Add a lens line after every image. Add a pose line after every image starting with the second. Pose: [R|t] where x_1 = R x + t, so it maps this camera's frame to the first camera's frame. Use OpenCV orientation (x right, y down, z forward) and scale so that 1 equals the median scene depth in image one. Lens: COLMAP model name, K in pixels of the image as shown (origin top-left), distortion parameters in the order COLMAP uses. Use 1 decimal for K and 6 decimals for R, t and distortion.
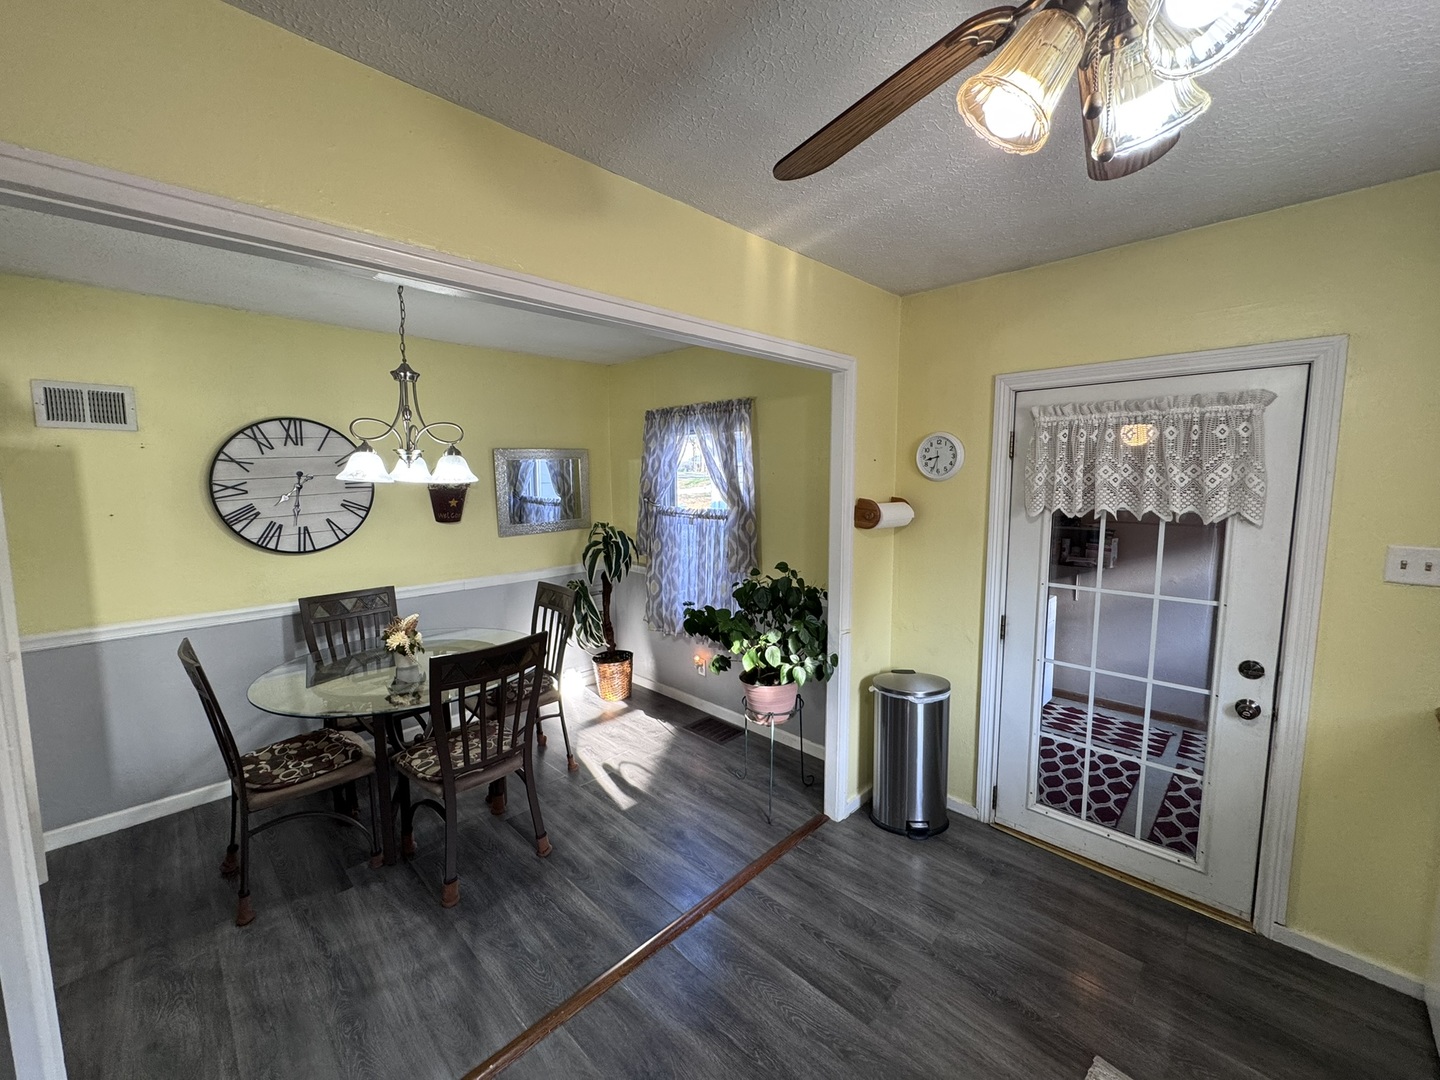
lens RADIAL K [[572.7, 0, 712.7], [0, 572.7, 537.0], [0, 0, 1]] dist [-0.002113, 0.000166]
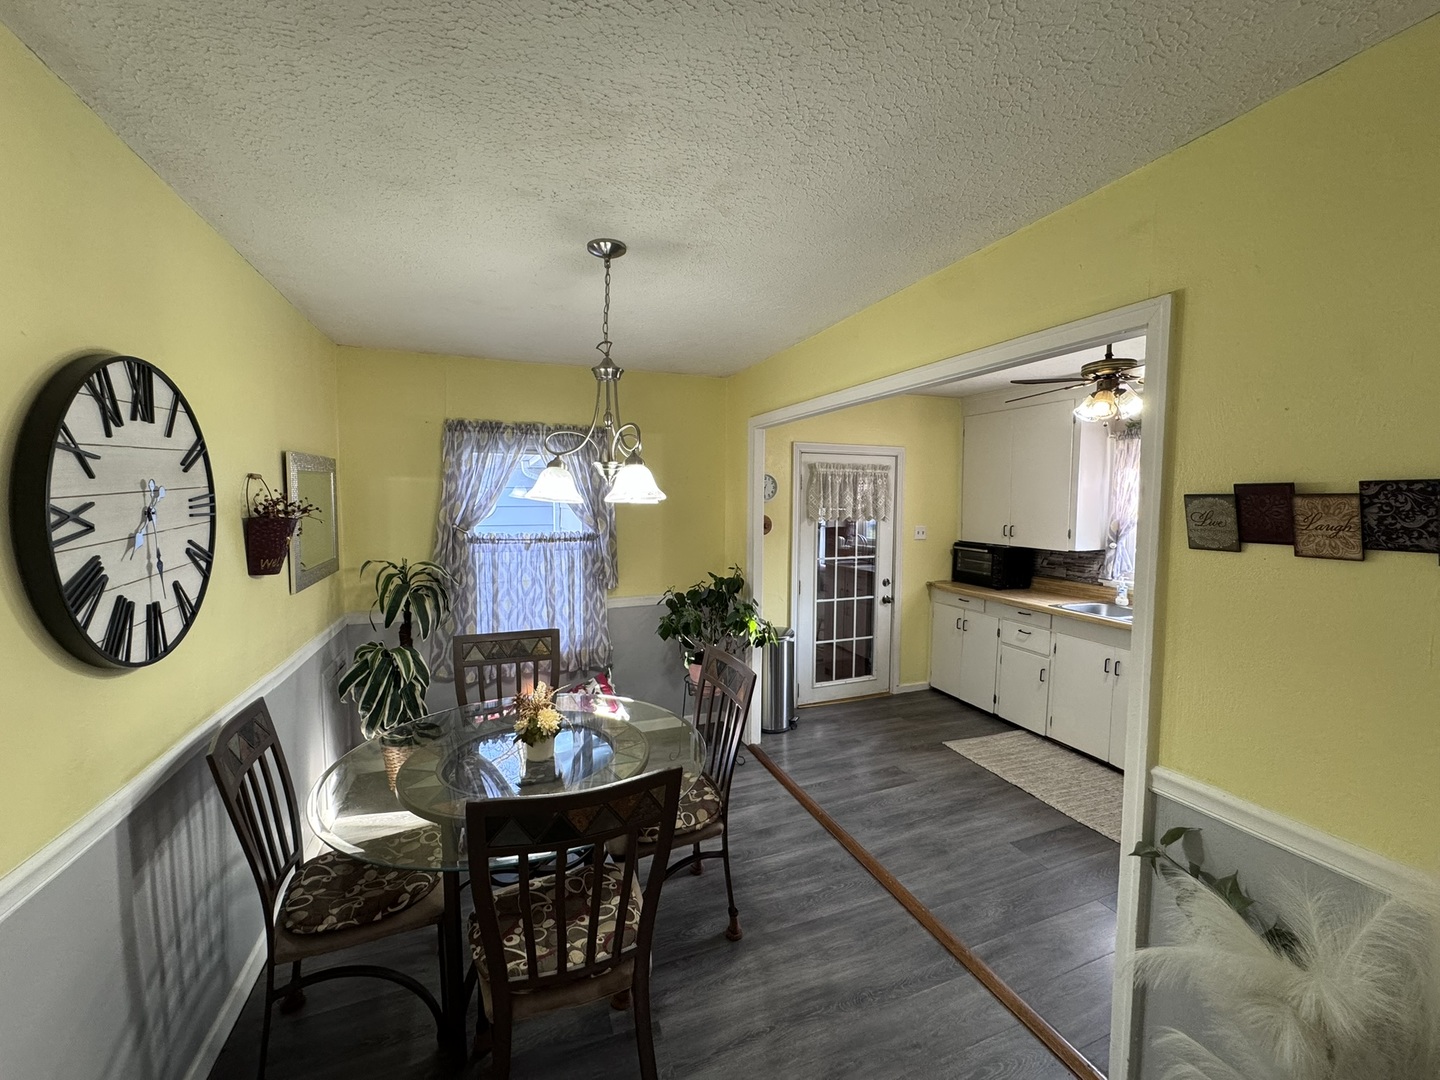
lens RADIAL K [[572.7, 0, 720.3], [0, 572.7, 536.7], [0, 0, 1]] dist [-0.002113, 0.000166]
pose [[0.402748, -0.051879, 0.913840, -1.036843], [0.093102, 0.995536, 0.015484, -0.038849], [-0.910564, 0.078844, 0.405780, 0.453568]]
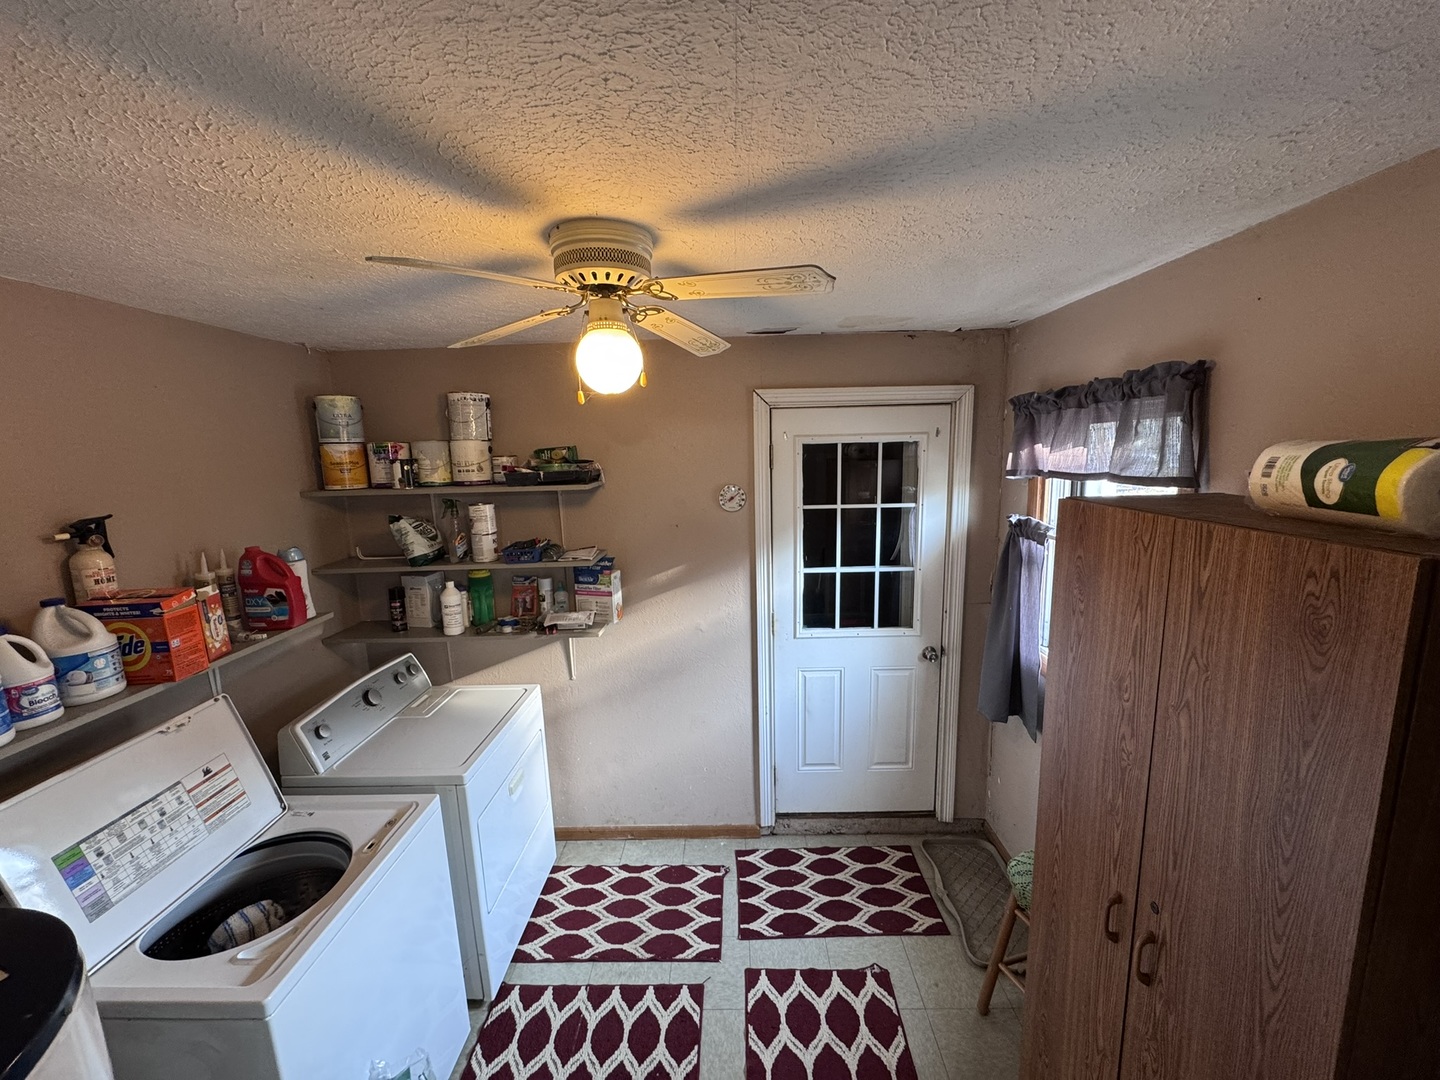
lens RADIAL K [[572.7, 0, 721.0], [0, 572.7, 539.8], [0, 0, 1]] dist [-0.002113, 0.000166]
pose [[0.722204, -0.121409, 0.680942, 0.624540], [0.099391, 0.992473, 0.071541, -0.098641], [-0.684502, 0.016013, 0.728835, 0.807348]]
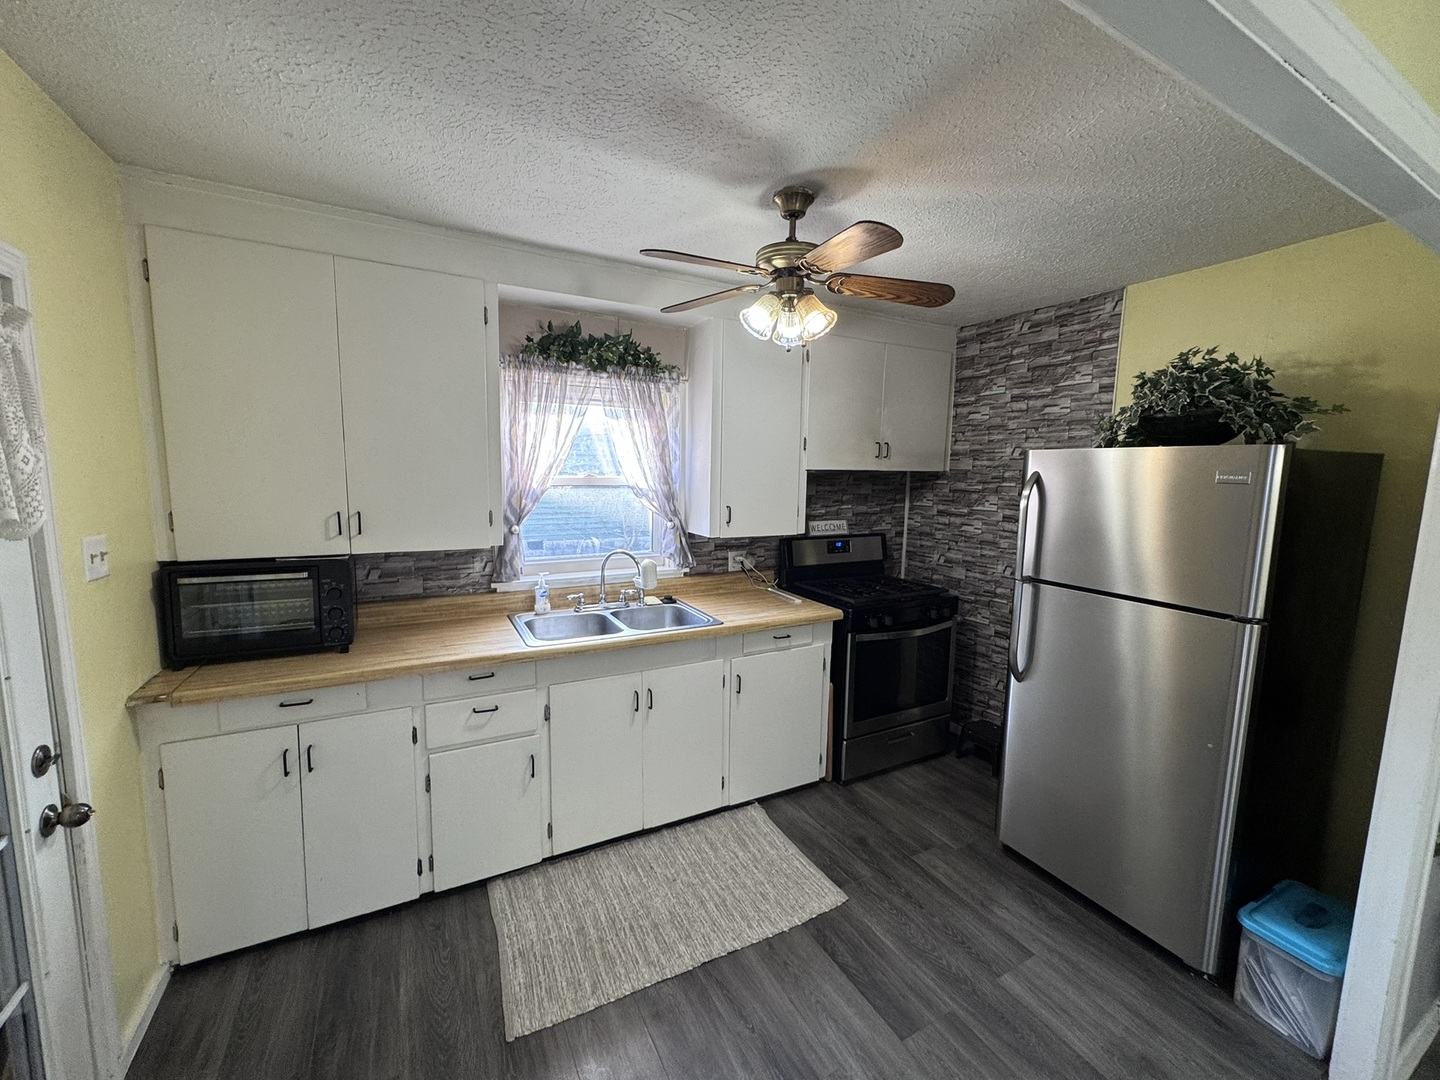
lens RADIAL K [[572.7, 0, 712.3], [0, 572.7, 541.0], [0, 0, 1]] dist [-0.002113, 0.000166]
pose [[-0.954097, -0.043994, 0.296248, 0.040653], [0.025062, 0.973956, 0.225349, -0.088673], [-0.298446, 0.222429, -0.928146, 0.916014]]
